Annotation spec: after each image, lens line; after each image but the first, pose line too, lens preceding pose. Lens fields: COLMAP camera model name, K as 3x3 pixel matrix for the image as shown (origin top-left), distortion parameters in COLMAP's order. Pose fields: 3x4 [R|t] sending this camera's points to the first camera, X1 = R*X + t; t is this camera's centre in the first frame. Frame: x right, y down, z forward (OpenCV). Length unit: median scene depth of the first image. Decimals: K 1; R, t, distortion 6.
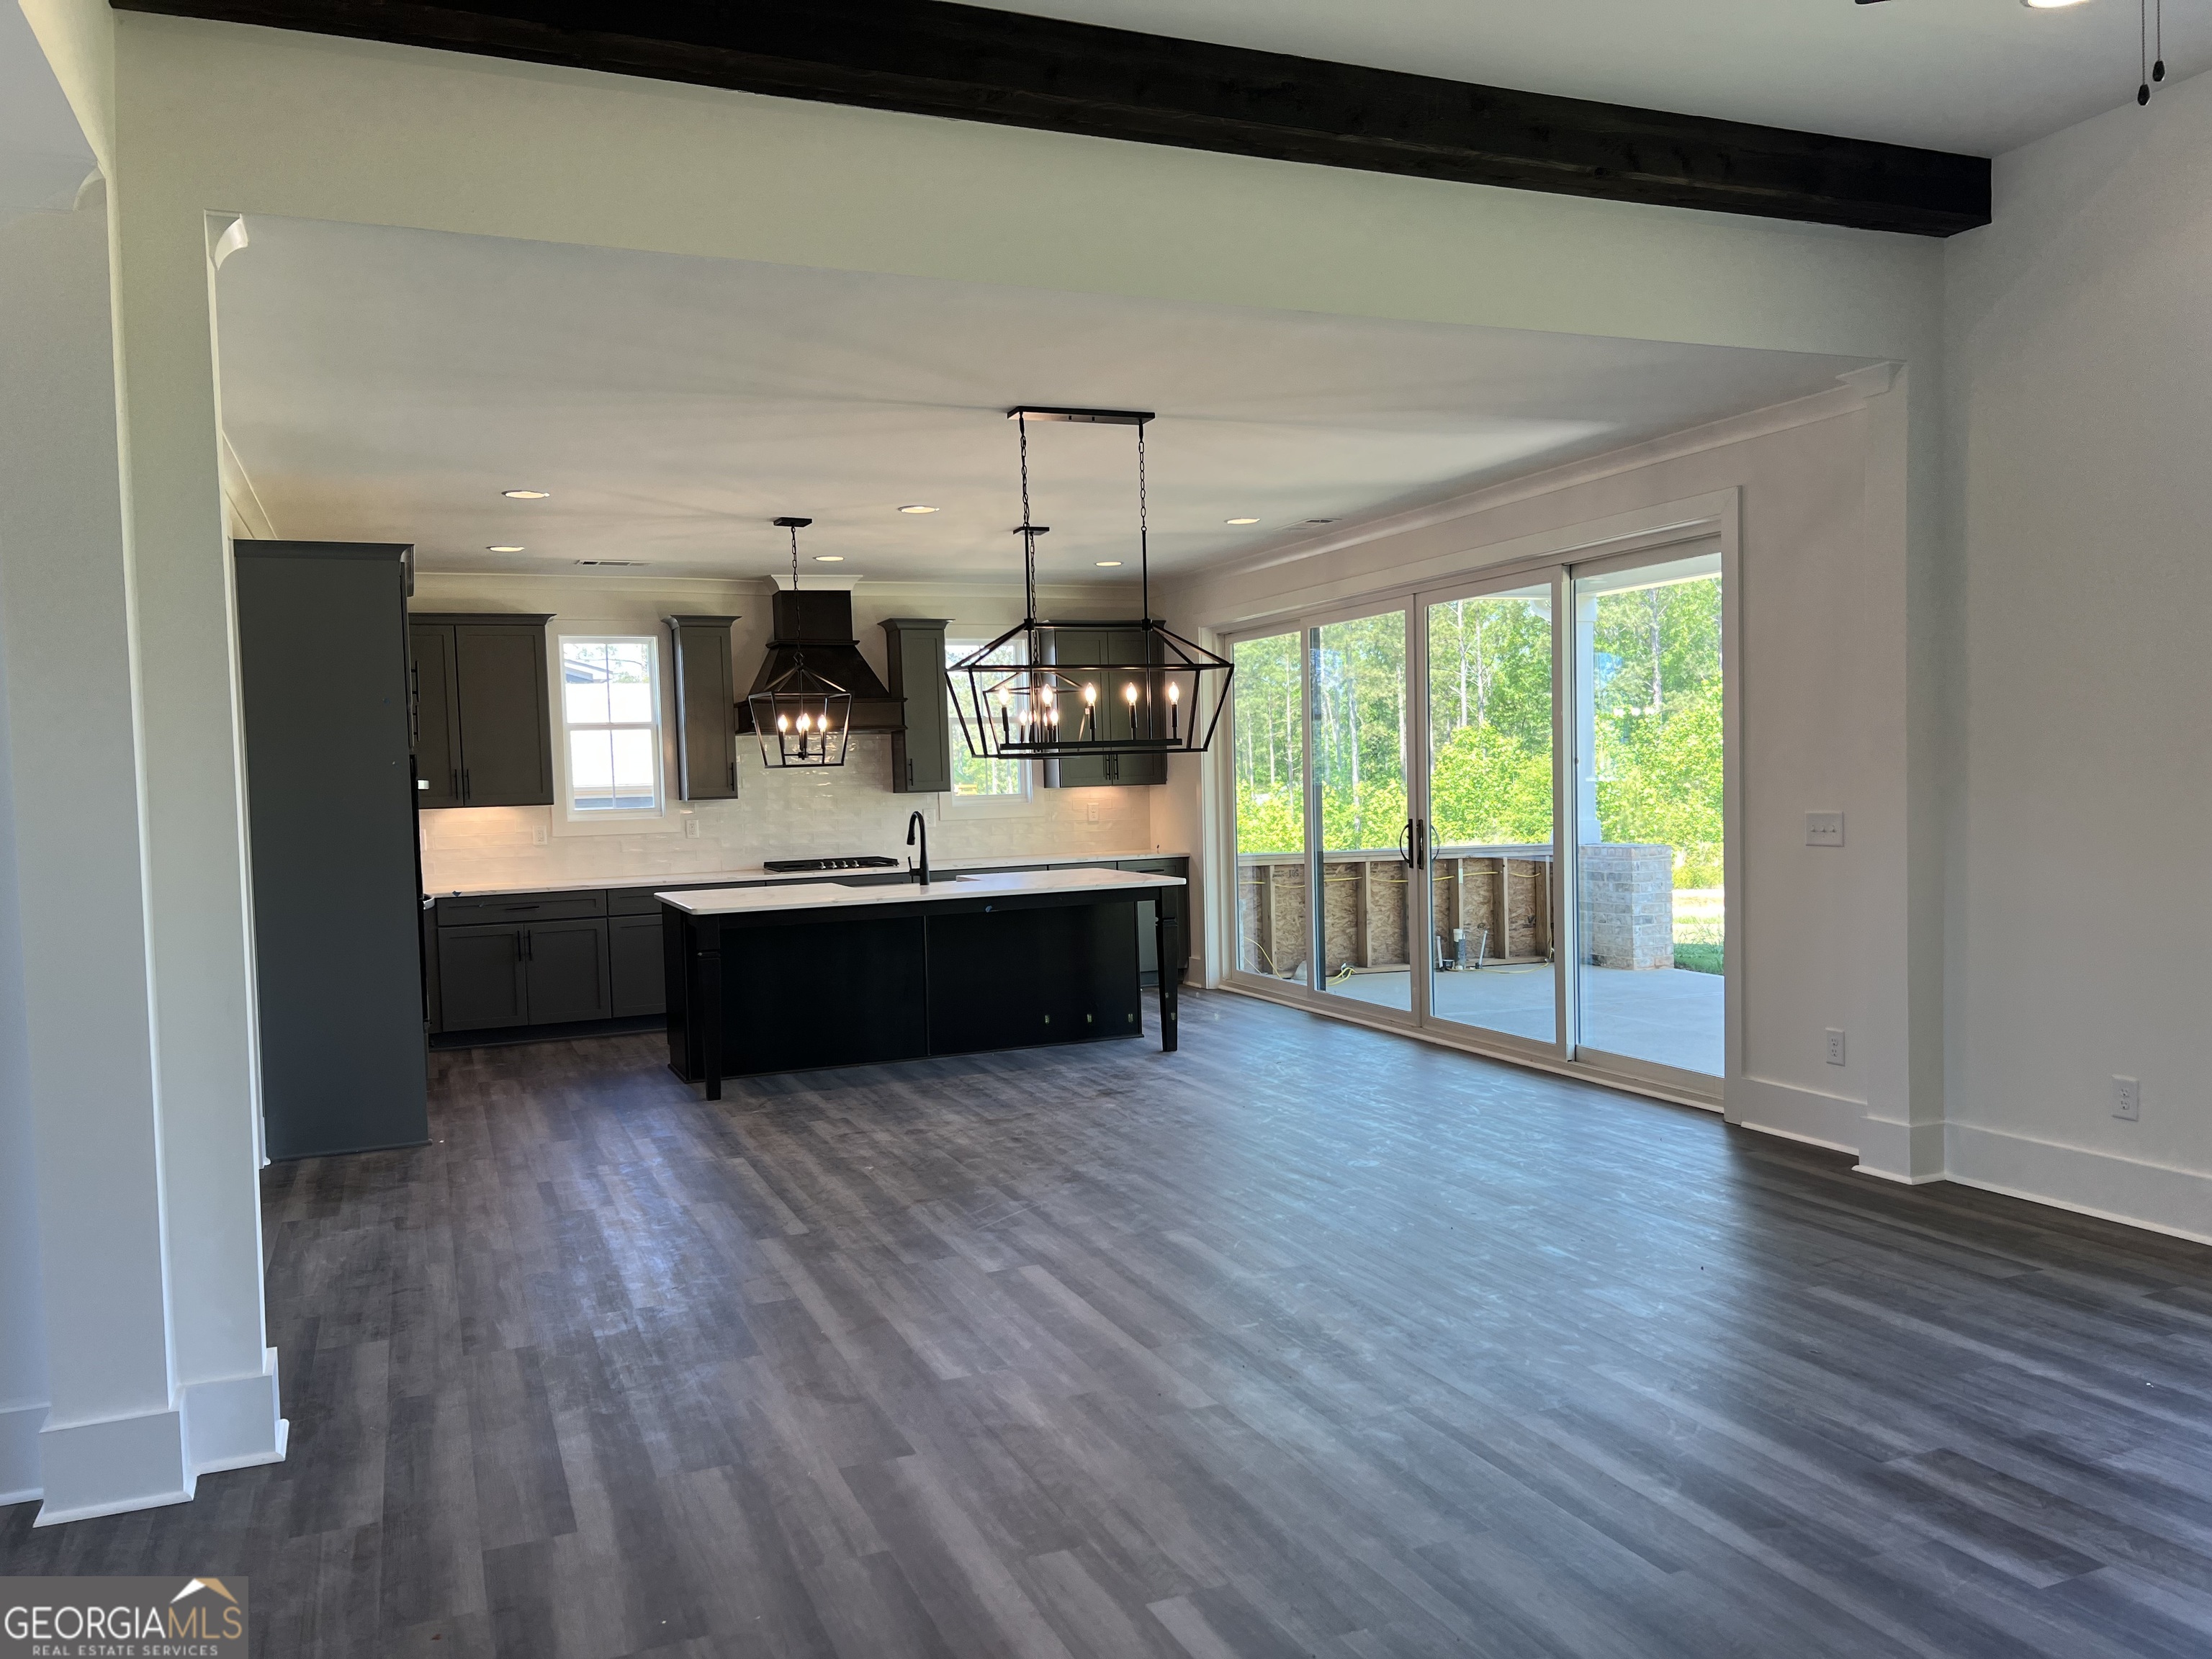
lens RADIAL K [[1671.6, 0, 1114.0], [0, 1671.6, 850.1], [0, 0, 1]] dist [0.040402, -0.045238]
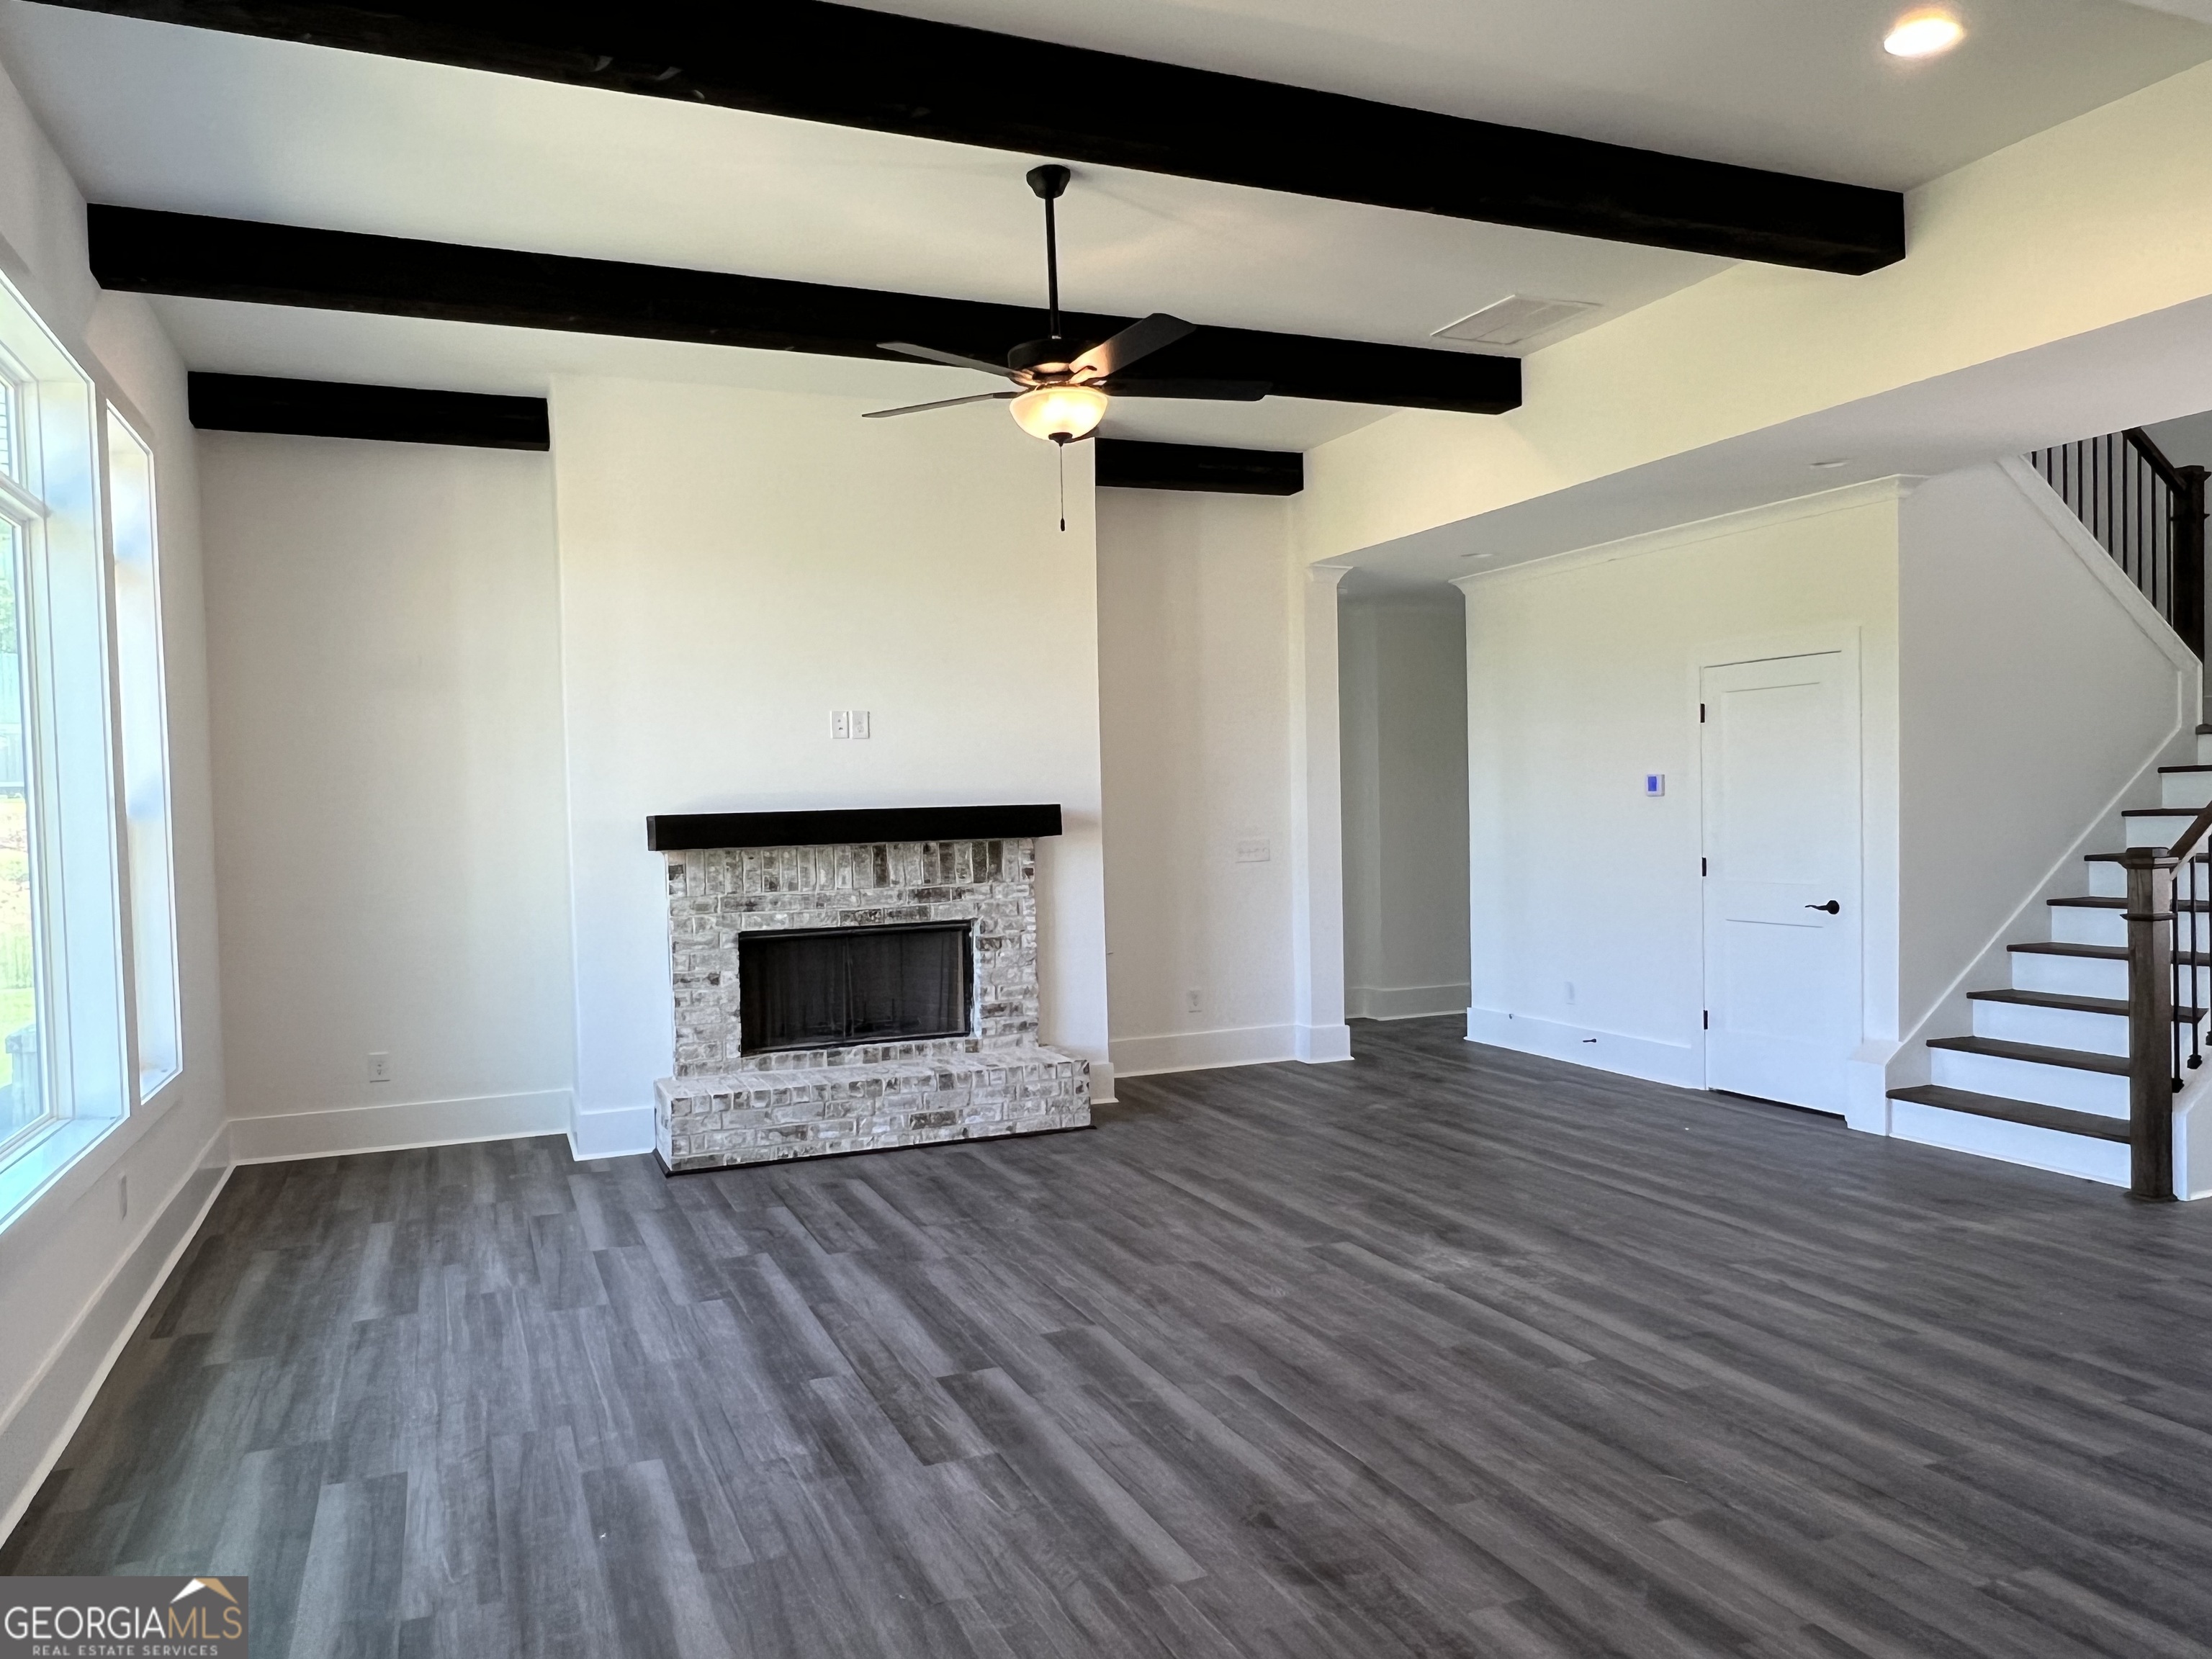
lens RADIAL K [[1544.8, 0, 1106.1], [0, 1544.8, 833.5], [0, 0, 1]] dist [-0.015881, 0.009010]
pose [[-0.998438, 0.055852, 0.001222, 0.148621], [0.055808, 0.996190, 0.067012, -0.043679], [0.002526, 0.066976, -0.997751, 0.818849]]
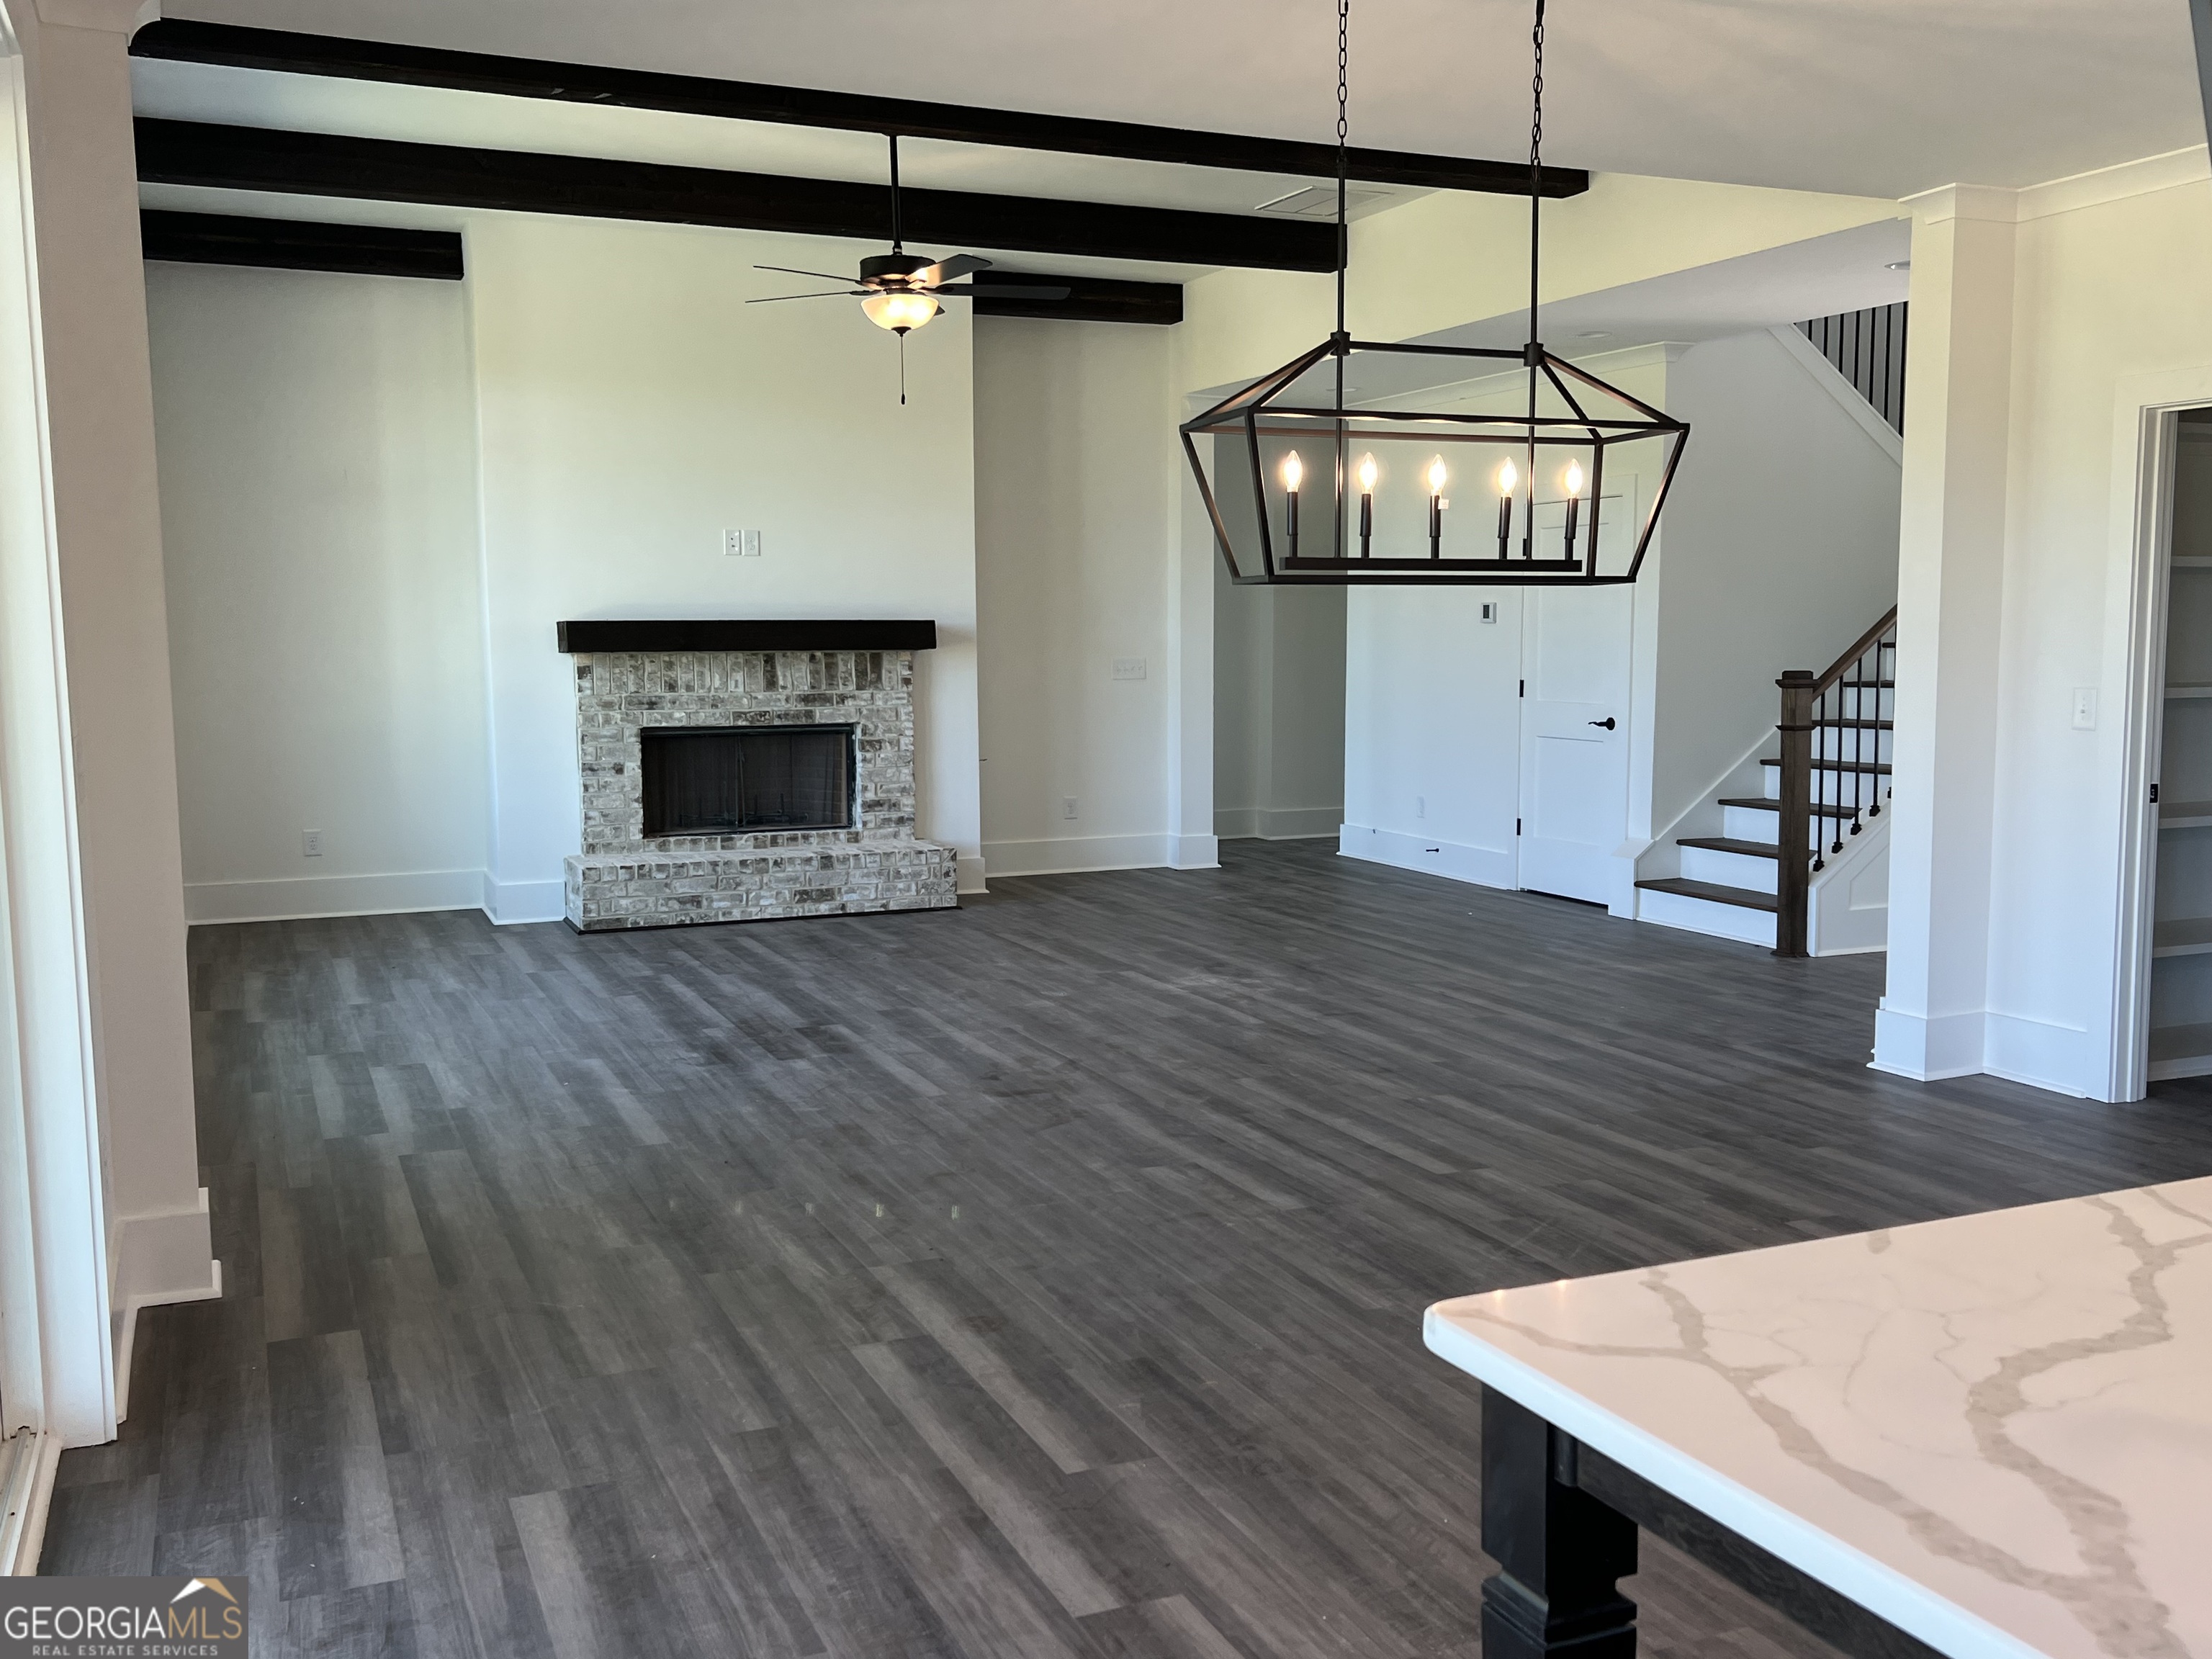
lens RADIAL K [[2022.7, 0, 1150.0], [0, 2022.7, 825.1], [0, 0, 1]] dist [0.058172, 0.000000]
pose [[-0.999102, 0.037824, -0.019093, 0.071272], [0.034606, 0.988476, 0.147371, -0.057602], [0.024447, 0.146578, -0.988897, 1.209050]]
